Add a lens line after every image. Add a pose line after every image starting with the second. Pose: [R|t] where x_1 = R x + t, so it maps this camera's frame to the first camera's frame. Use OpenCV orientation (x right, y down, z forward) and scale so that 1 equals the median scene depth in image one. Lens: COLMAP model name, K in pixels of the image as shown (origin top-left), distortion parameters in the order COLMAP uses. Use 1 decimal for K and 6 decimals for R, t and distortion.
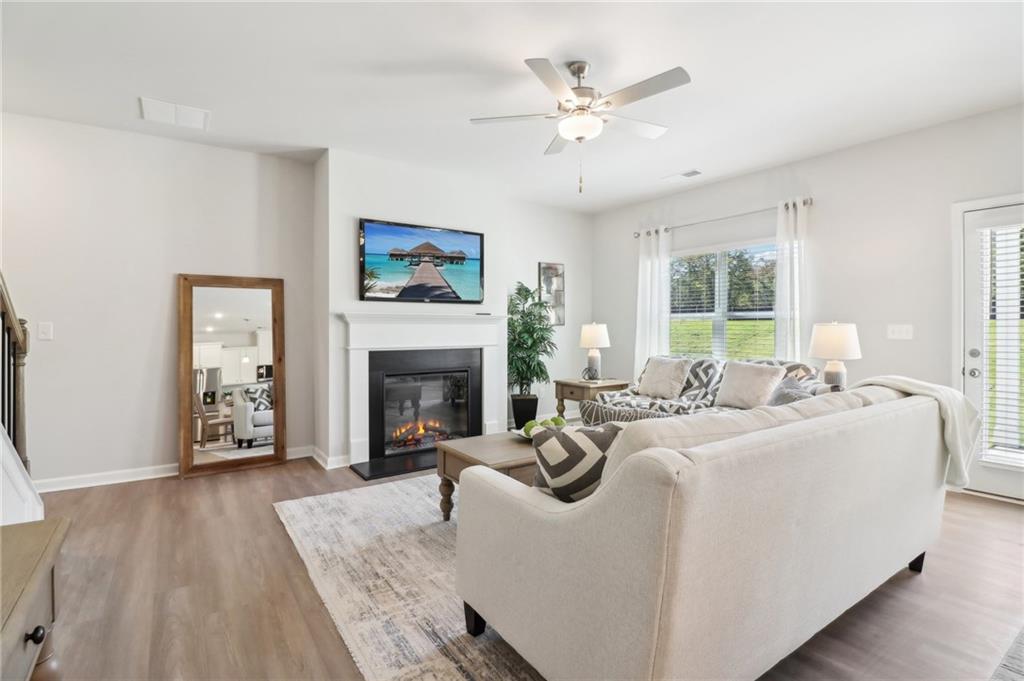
lens RADIAL K [[481.4, 0, 511.3], [0, 481.4, 332.9], [0, 0, 1]] dist [0.001919, -0.014241]
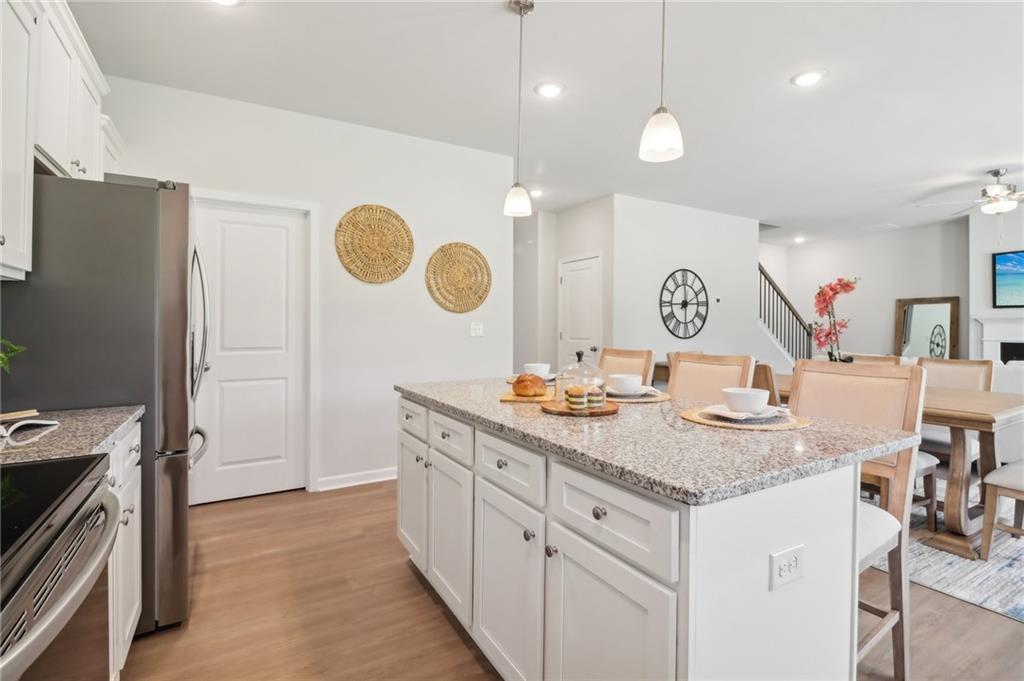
lens RADIAL K [[487.8, 0, 519.1], [0, 487.8, 328.9], [0, 0, 1]] dist [0.003725, -0.017332]
pose [[-0.063827, 0.002289, -0.997958, 1.246265], [-0.012707, 0.999914, 0.003106, 0.009521], [0.997880, 0.012879, -0.063792, -0.357441]]
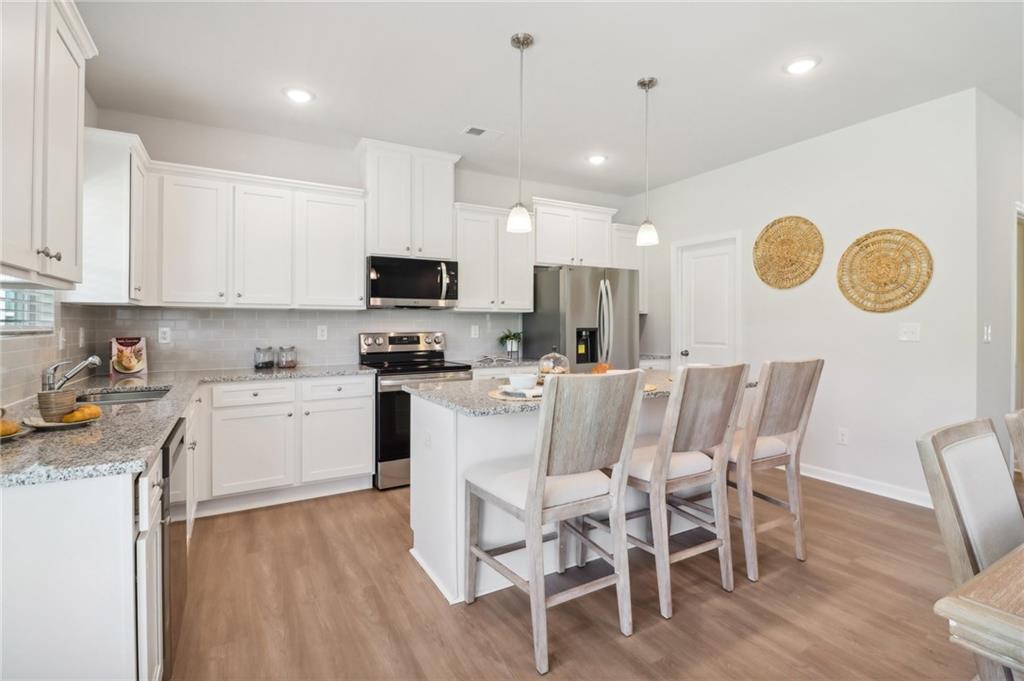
lens RADIAL K [[492.2, 0, 519.0], [0, 492.2, 319.2], [0, 0, 1]] dist [0.010285, -0.017582]
pose [[-0.997059, 0.002601, 0.076598, 0.840086], [0.002439, 0.999995, -0.002212, -0.005208], [-0.076604, -0.002019, -0.997060, 0.321341]]
